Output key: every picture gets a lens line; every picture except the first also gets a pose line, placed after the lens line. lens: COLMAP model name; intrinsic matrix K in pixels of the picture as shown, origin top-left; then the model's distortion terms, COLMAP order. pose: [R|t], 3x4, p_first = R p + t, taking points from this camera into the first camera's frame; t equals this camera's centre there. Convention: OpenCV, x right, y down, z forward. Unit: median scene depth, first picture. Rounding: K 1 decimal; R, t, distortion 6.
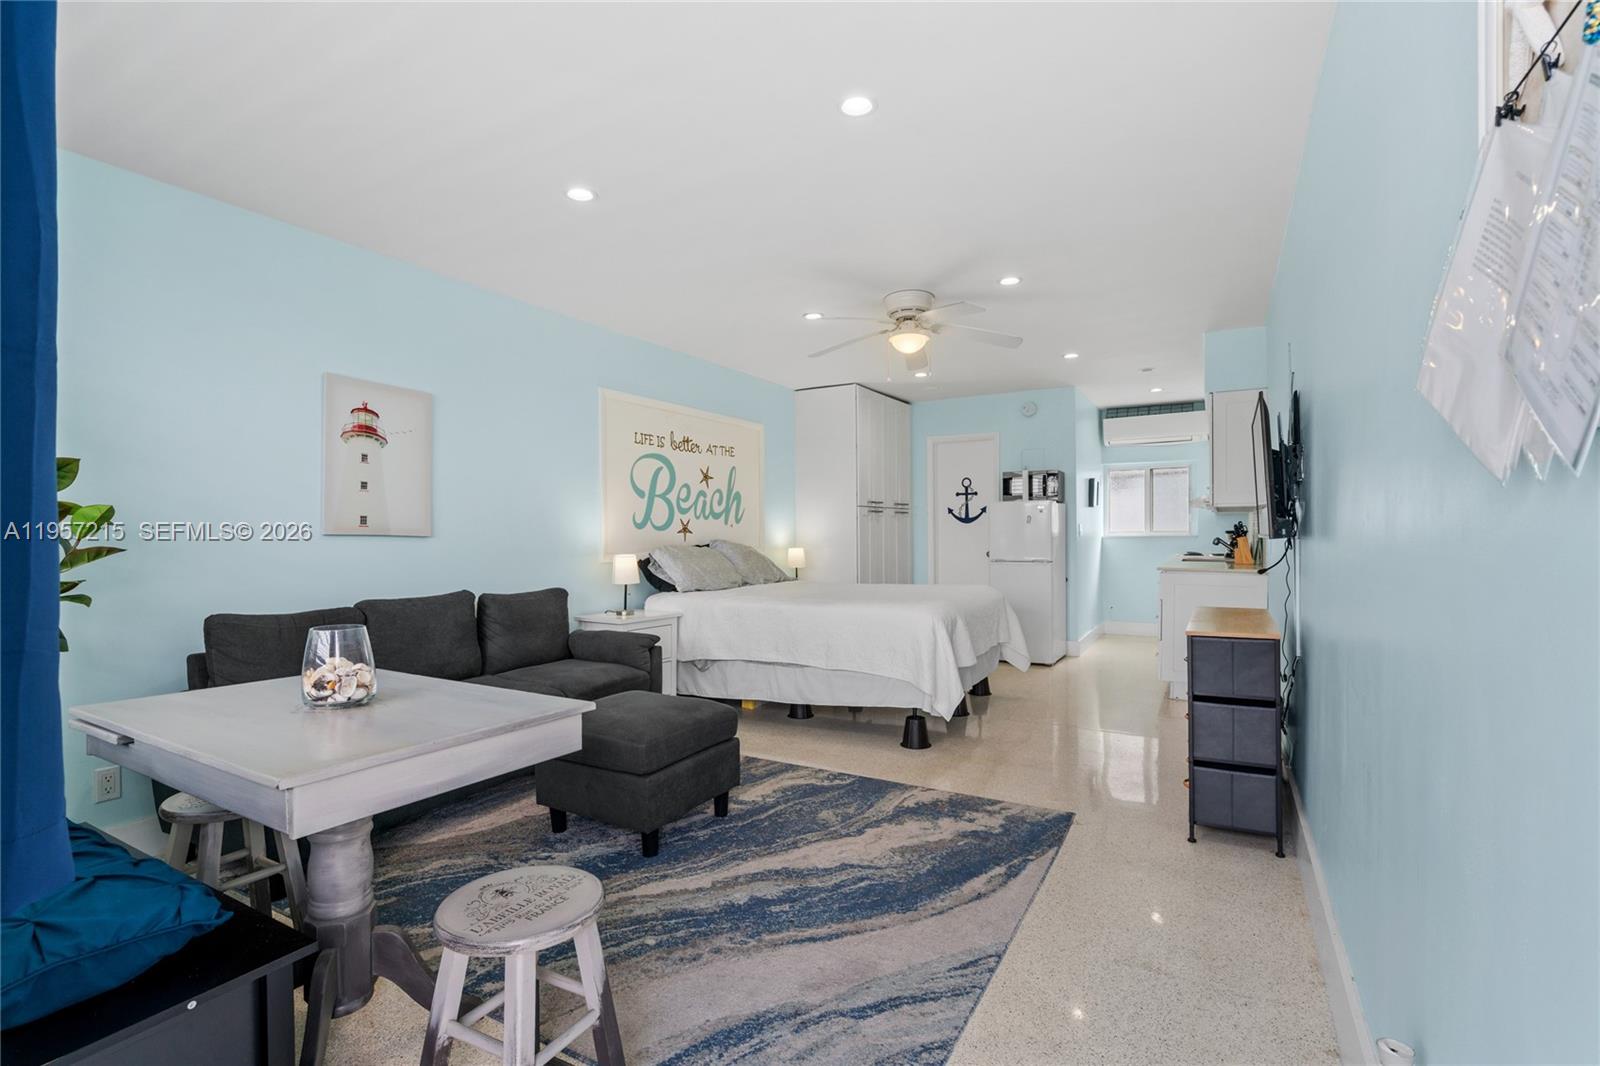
lens RADIAL K [[746.5, 0, 801.4], [0, 746.5, 540.9], [0, 0, 1]] dist [-0.018283, 0.000082]
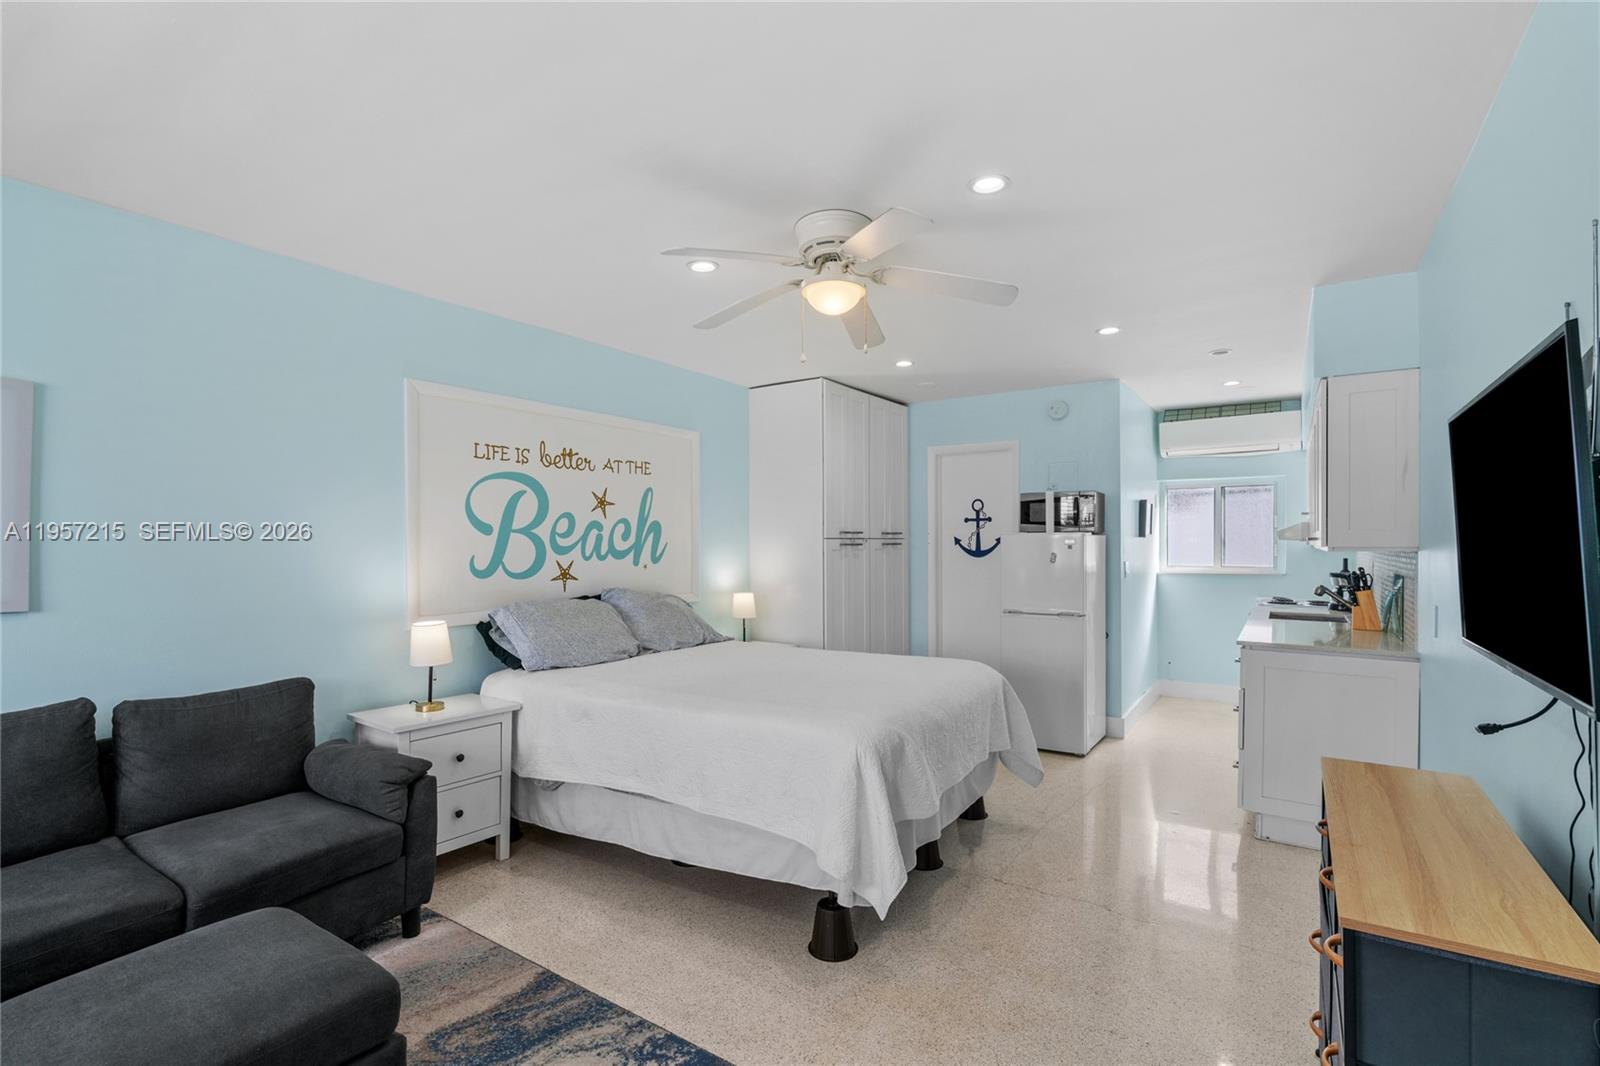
lens RADIAL K [[745.9, 0, 799.0], [0, 745.9, 548.8], [0, 0, 1]] dist [-0.013733, 0.000377]
pose [[0.997420, 0.005310, -0.071585, 0.121278], [-0.005527, 0.999981, -0.002824, -0.039225], [0.071568, 0.003212, 0.997431, 0.278833]]
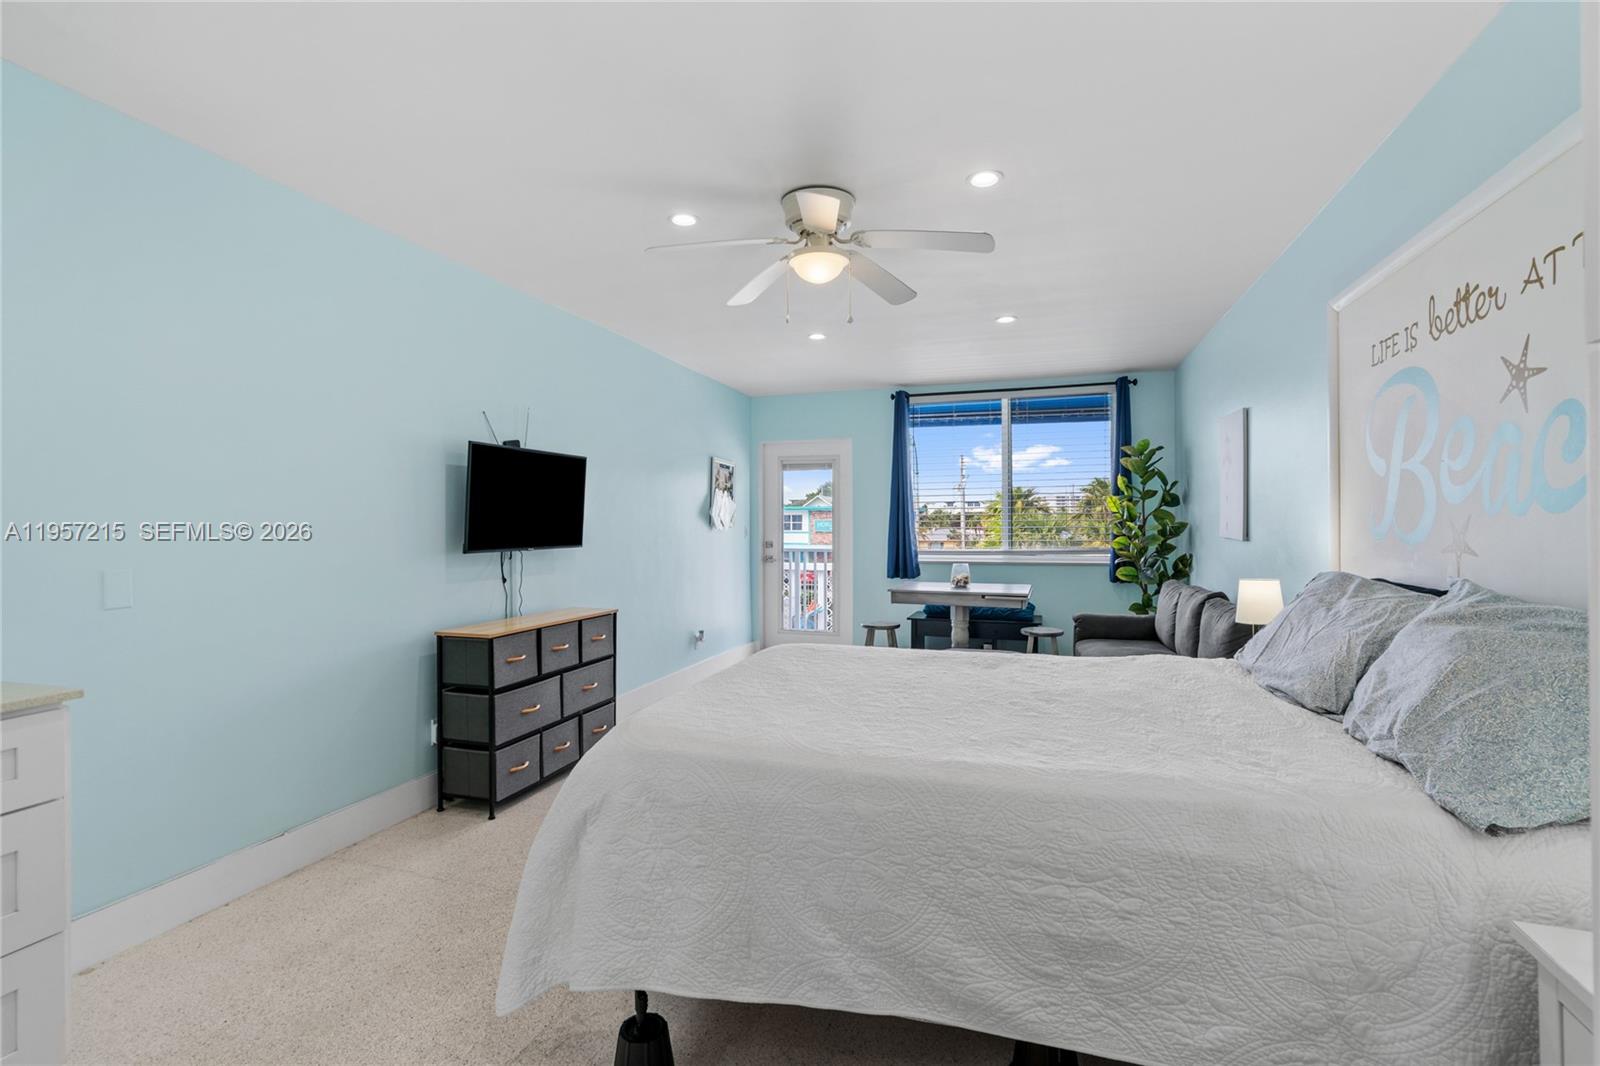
lens RADIAL K [[732.0, 0, 800.9], [0, 732.0, 525.9], [0, 0, 1]] dist [-0.002007, 0.000380]
pose [[-0.979382, 0.014099, -0.201525, 0.223726], [0.011931, 0.999857, 0.011971, -0.031346], [0.201665, 0.009320, -0.979410, 1.245282]]
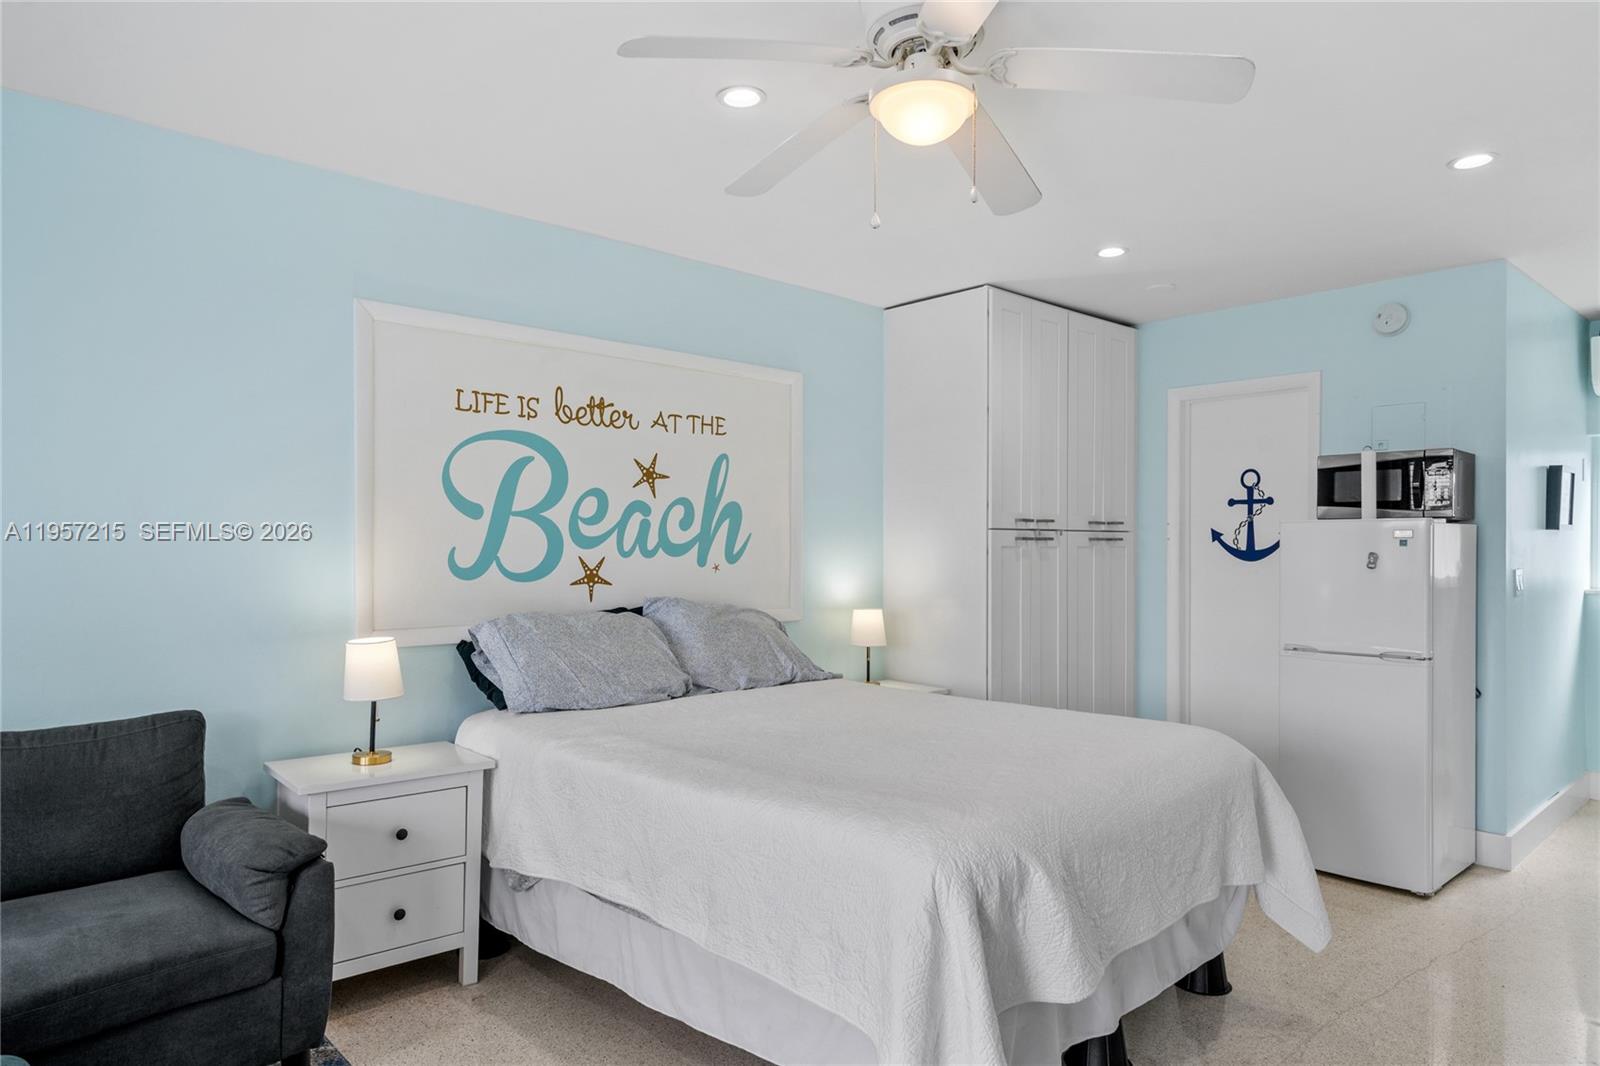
lens RADIAL K [[995.4, 0, 796.2], [0, 995.4, 553.7], [0, 0, 1]] dist [0.005161, 0.001734]
pose [[0.953497, 0.012098, -0.301159, 0.178878], [-0.013139, 0.999913, -0.001431, -0.031778], [0.301115, 0.005322, 0.953573, 0.376397]]
